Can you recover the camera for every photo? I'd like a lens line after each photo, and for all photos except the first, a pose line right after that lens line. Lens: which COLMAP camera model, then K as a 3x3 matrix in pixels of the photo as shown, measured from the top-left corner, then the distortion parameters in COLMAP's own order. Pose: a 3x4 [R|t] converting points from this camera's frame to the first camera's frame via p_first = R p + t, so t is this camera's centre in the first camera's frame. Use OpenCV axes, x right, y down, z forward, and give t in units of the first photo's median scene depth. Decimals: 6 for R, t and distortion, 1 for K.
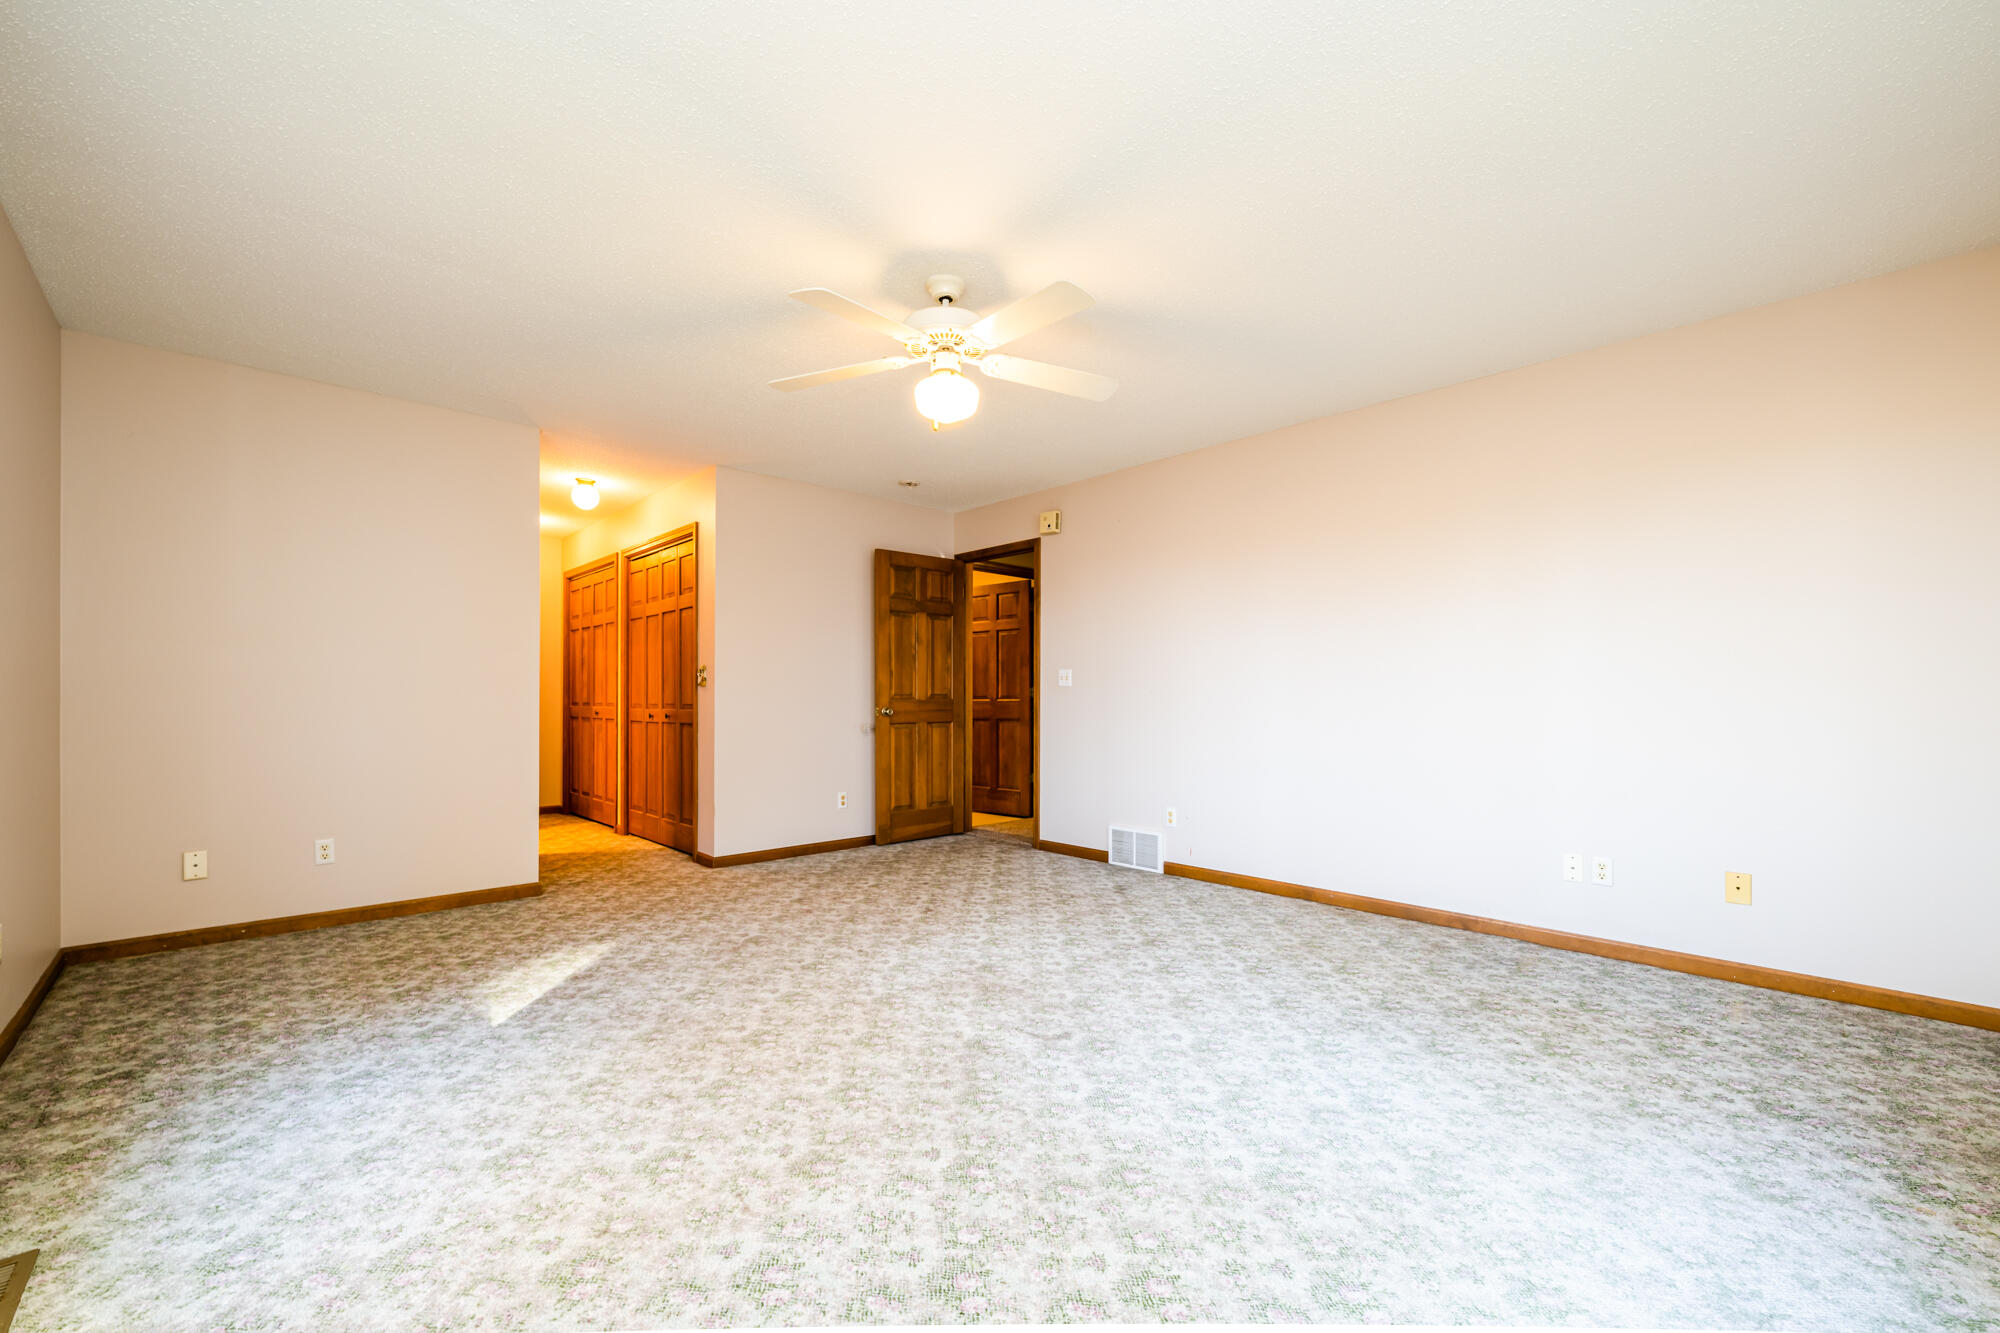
lens RADIAL K [[815.1, 0, 1004.7], [0, 815.1, 677.1], [0, 0, 1]] dist [-0.000480, -0.000047]
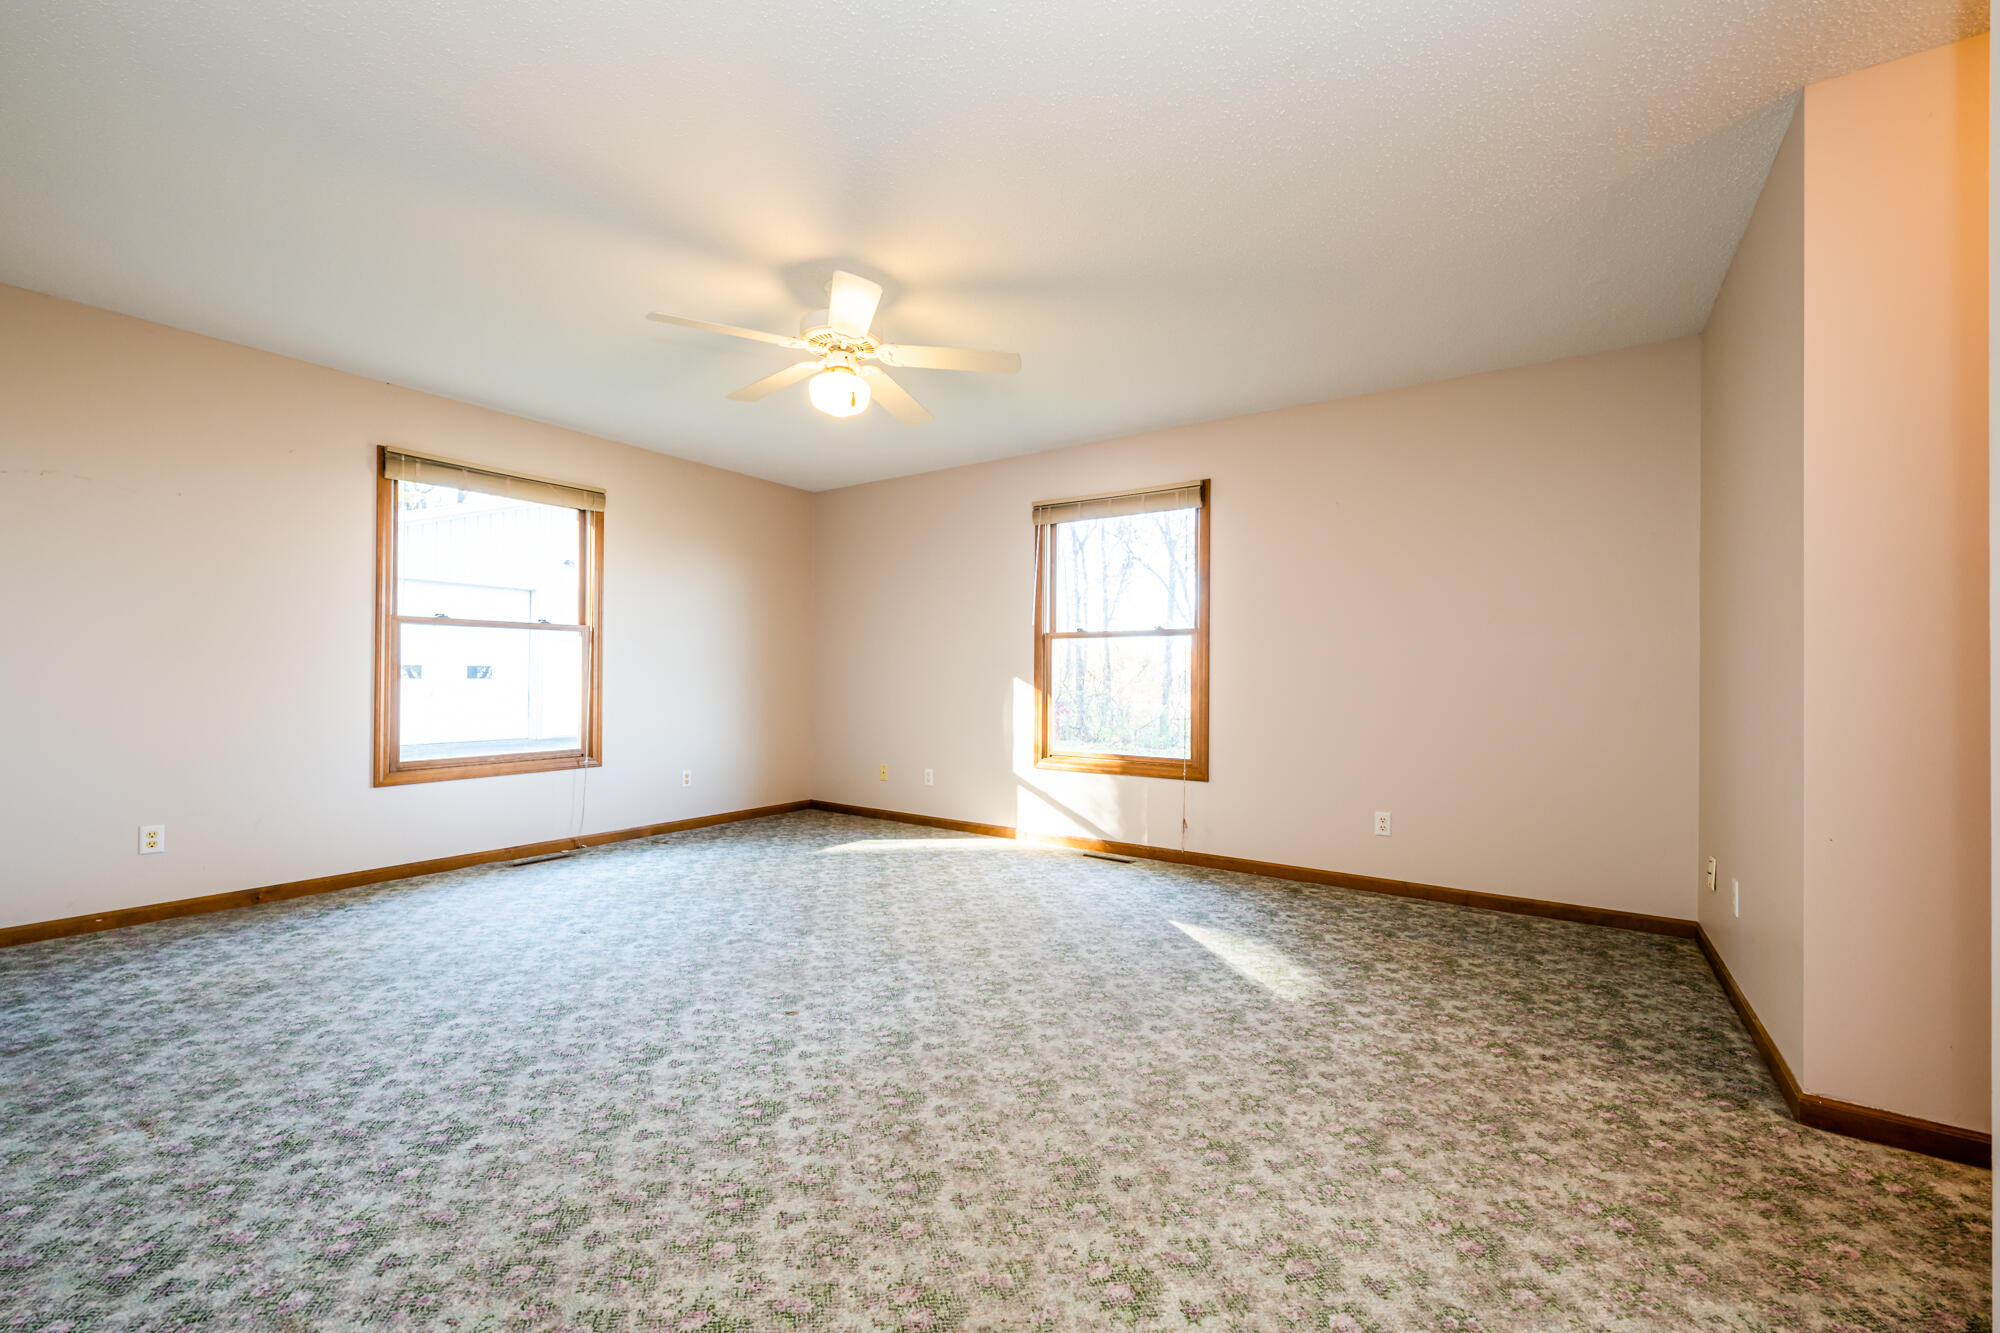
lens RADIAL K [[815.1, 0, 1004.7], [0, 815.1, 677.1], [0, 0, 1]] dist [-0.000480, -0.000047]
pose [[-0.979558, -0.011611, -0.200827, -0.066237], [-0.006256, 0.999608, -0.027281, 0.051057], [0.201065, -0.025467, -0.979247, 1.914408]]
